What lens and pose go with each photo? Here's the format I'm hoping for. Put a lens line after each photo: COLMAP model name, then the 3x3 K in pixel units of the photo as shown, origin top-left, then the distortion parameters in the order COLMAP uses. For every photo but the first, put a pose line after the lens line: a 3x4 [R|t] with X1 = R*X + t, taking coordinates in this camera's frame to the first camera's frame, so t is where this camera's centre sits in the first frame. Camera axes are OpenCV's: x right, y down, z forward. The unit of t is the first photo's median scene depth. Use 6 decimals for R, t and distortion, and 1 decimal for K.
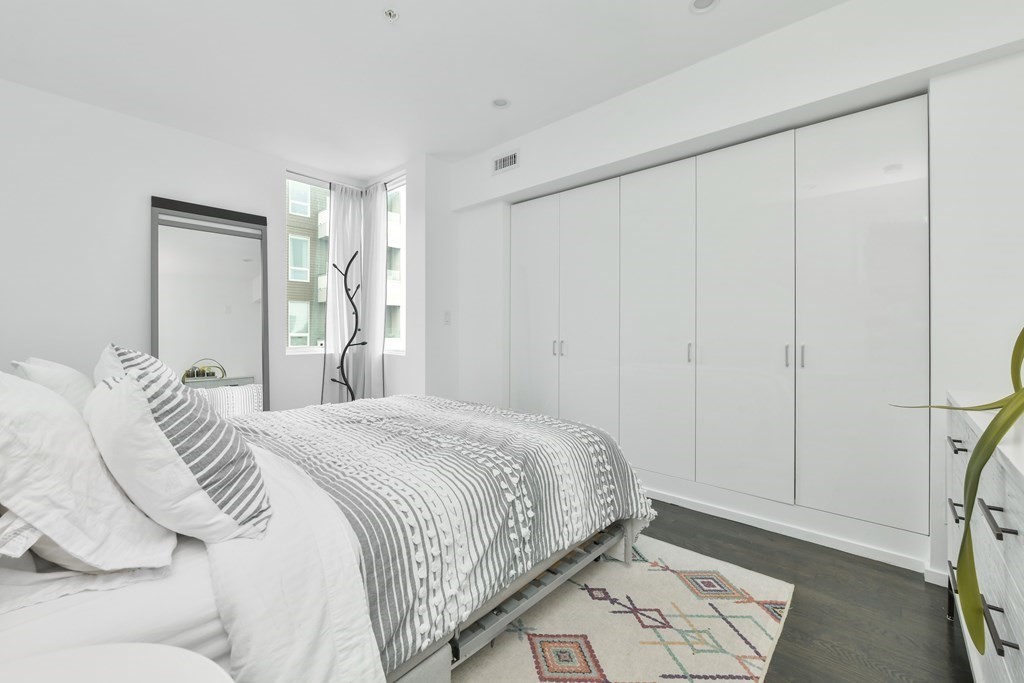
lens RADIAL K [[416.7, 0, 513.6], [0, 416.7, 338.6], [0, 0, 1]] dist [-0.004602, -0.000055]
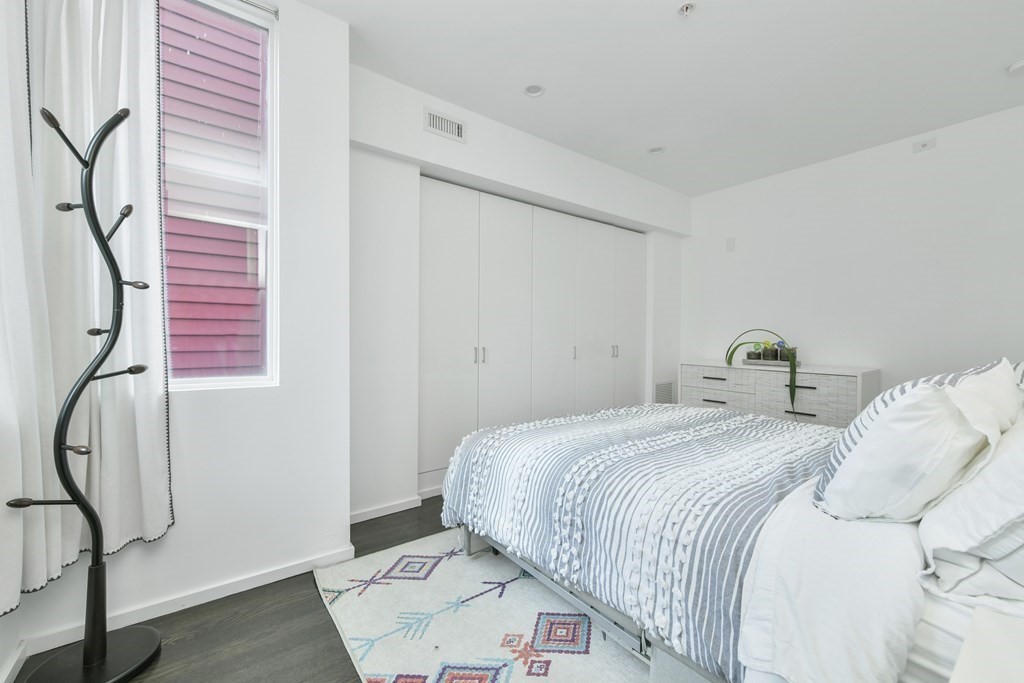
lens RADIAL K [[416.7, 0, 513.6], [0, 416.7, 338.6], [0, 0, 1]] dist [-0.004602, -0.000055]
pose [[0.177546, -0.010761, 0.984054, -0.665816], [0.001051, 0.999942, 0.010745, -0.019329], [-0.984112, -0.000873, 0.177547, 0.615313]]
